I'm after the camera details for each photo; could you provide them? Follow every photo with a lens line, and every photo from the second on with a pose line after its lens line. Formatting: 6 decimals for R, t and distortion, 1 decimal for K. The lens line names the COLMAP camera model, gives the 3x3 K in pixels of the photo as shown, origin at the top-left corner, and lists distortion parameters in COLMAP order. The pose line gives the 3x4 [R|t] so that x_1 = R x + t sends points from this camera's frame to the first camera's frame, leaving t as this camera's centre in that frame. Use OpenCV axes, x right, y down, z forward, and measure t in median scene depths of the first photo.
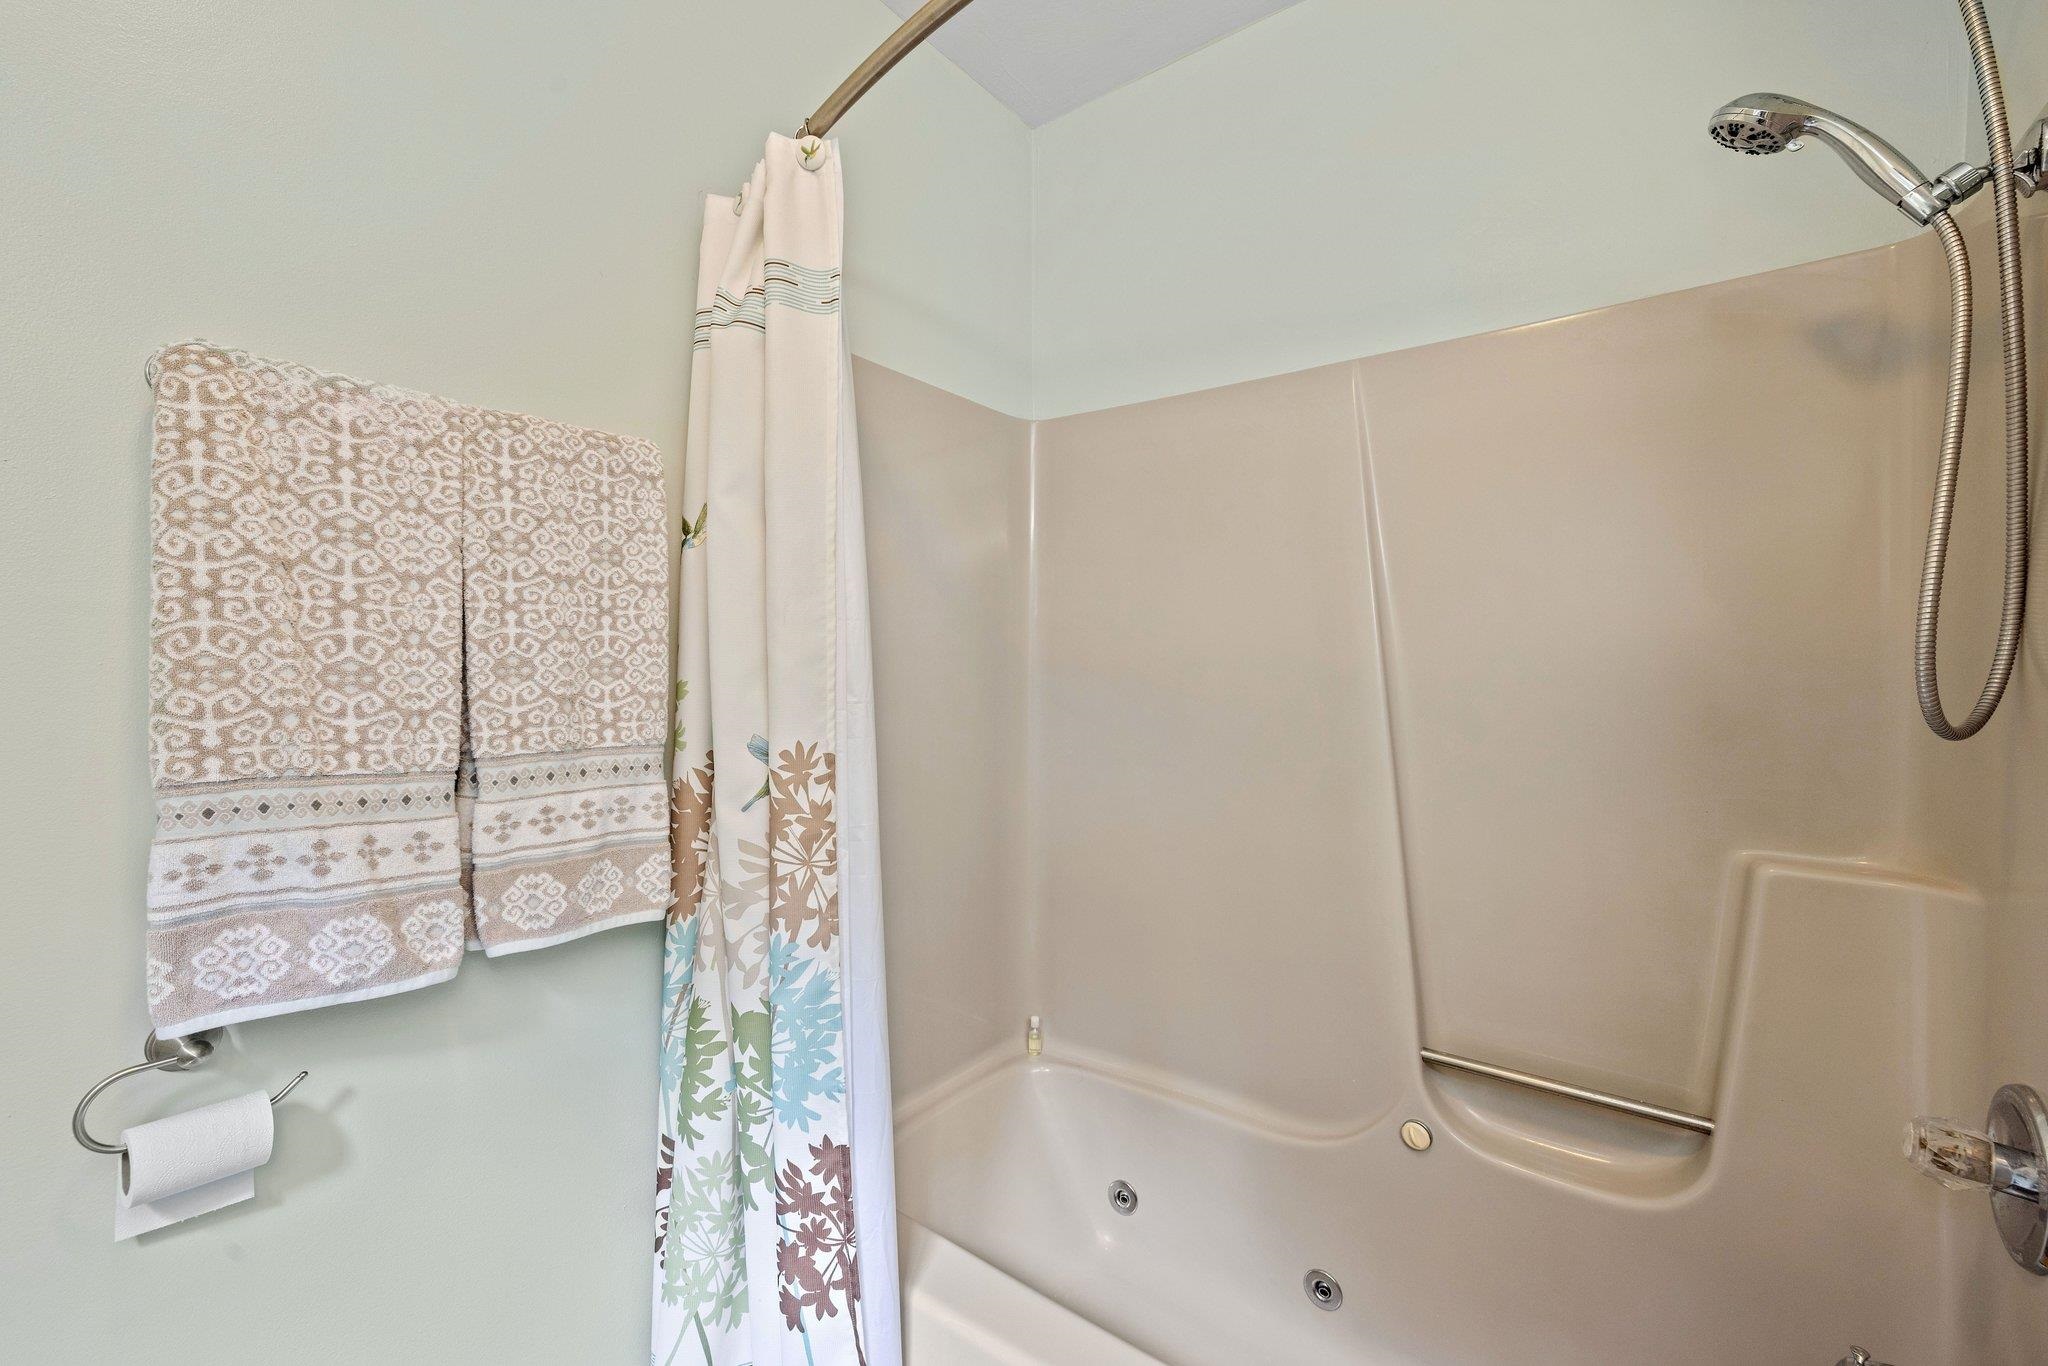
lens RADIAL K [[864.4, 0, 1003.4], [0, 864.4, 683.3], [0, 0, 1]] dist [0.001445, 0.000187]
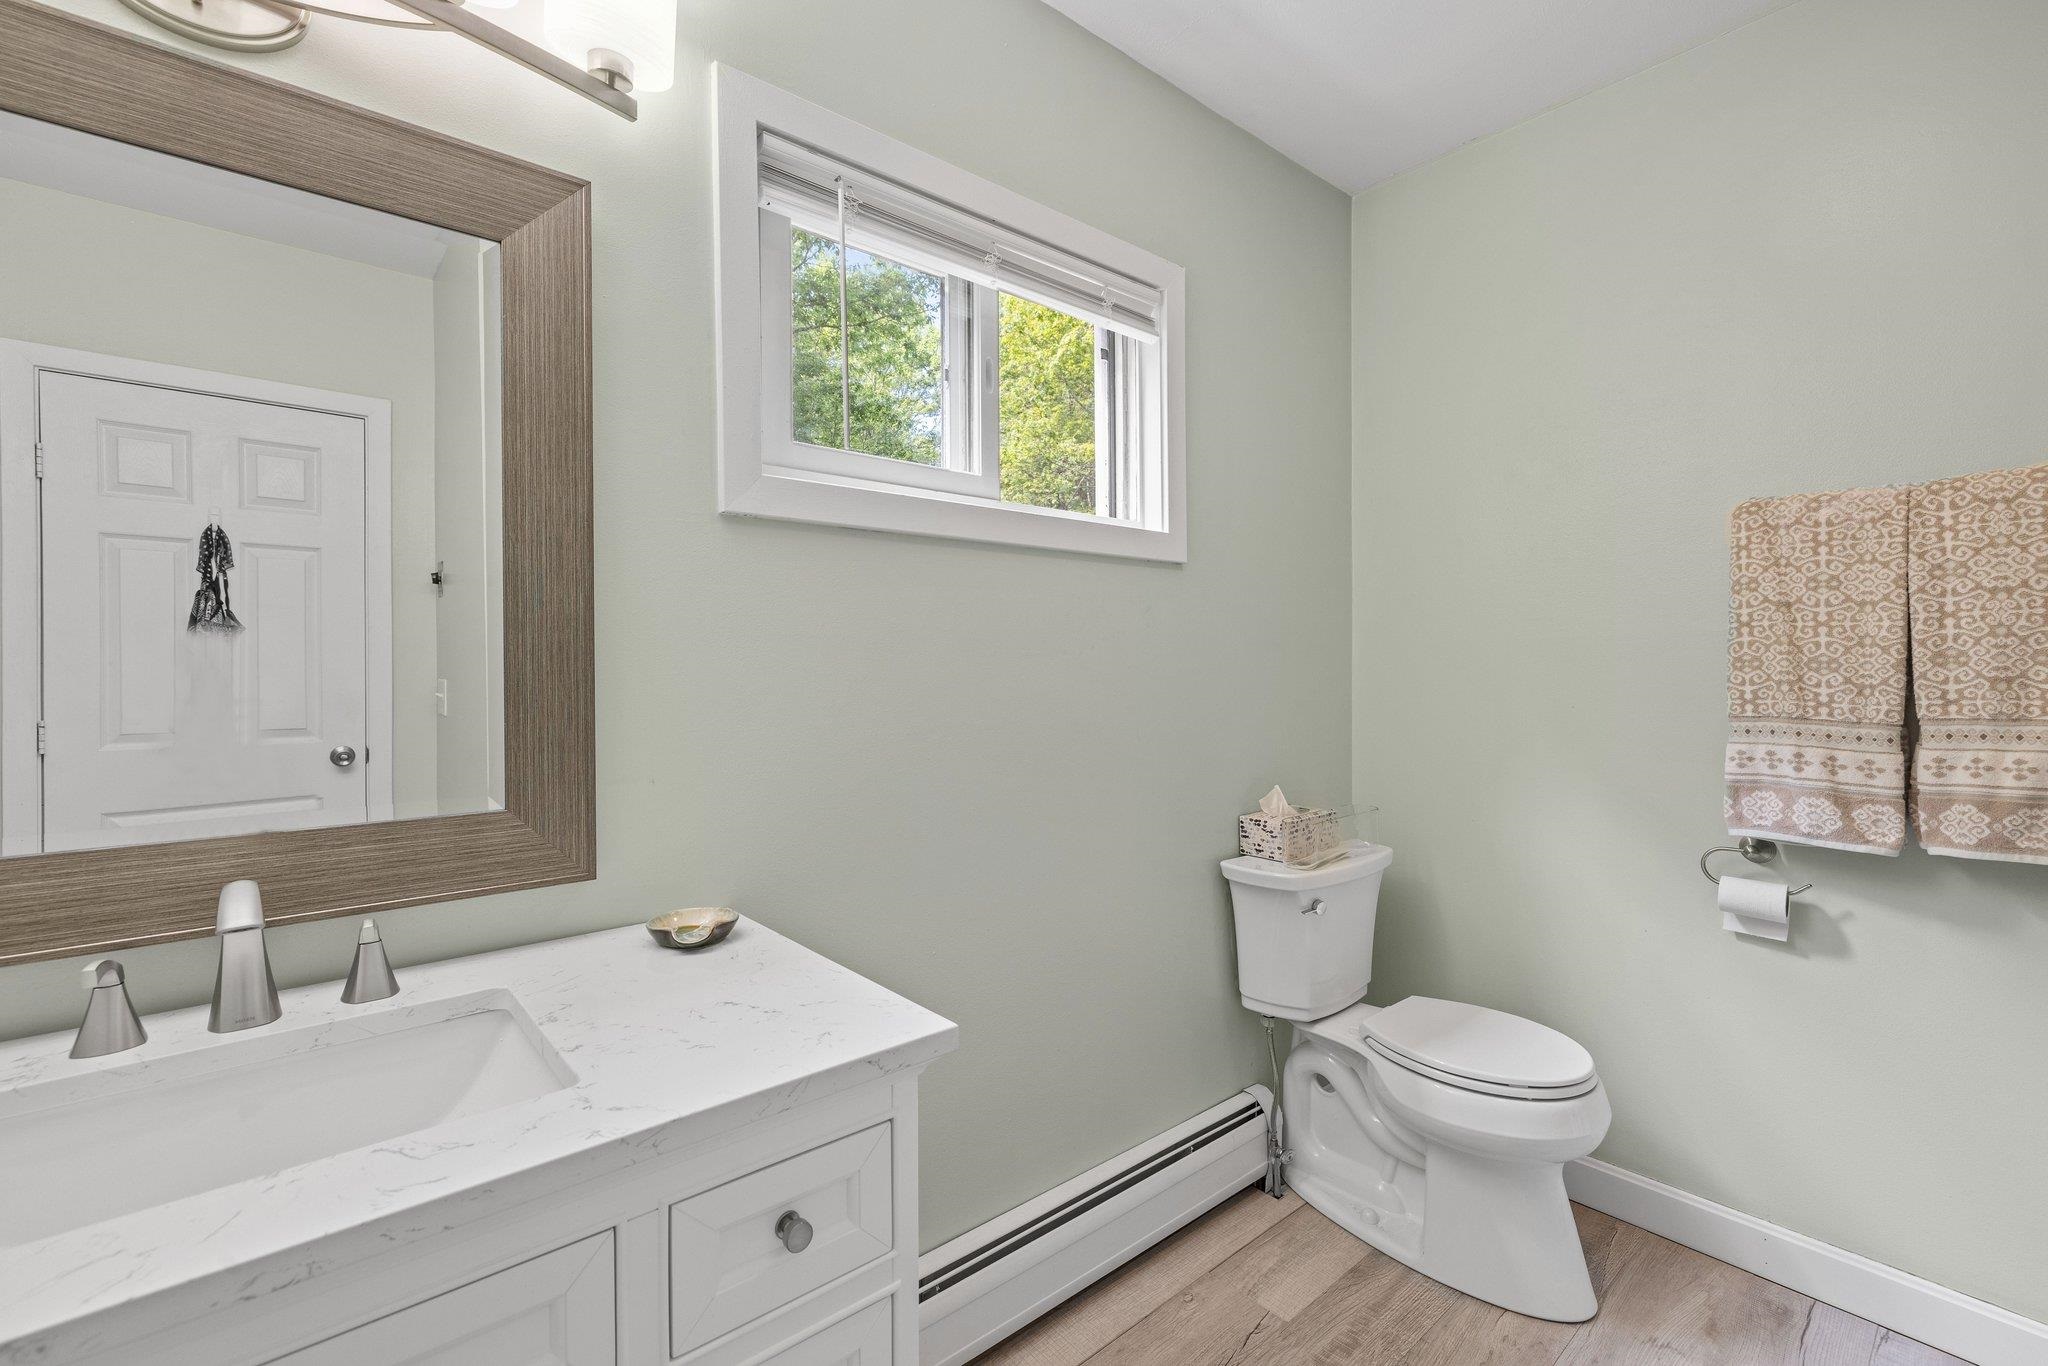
lens RADIAL K [[920.2, 0, 1032.1], [0, 920.2, 664.4], [0, 0, 1]] dist [-0.000908, -0.000213]
pose [[-0.165843, -0.003022, -0.986148, 1.353721], [-0.001985, 0.999994, -0.002730, 0.000601], [0.986150, 0.001505, -0.165848, -0.278391]]
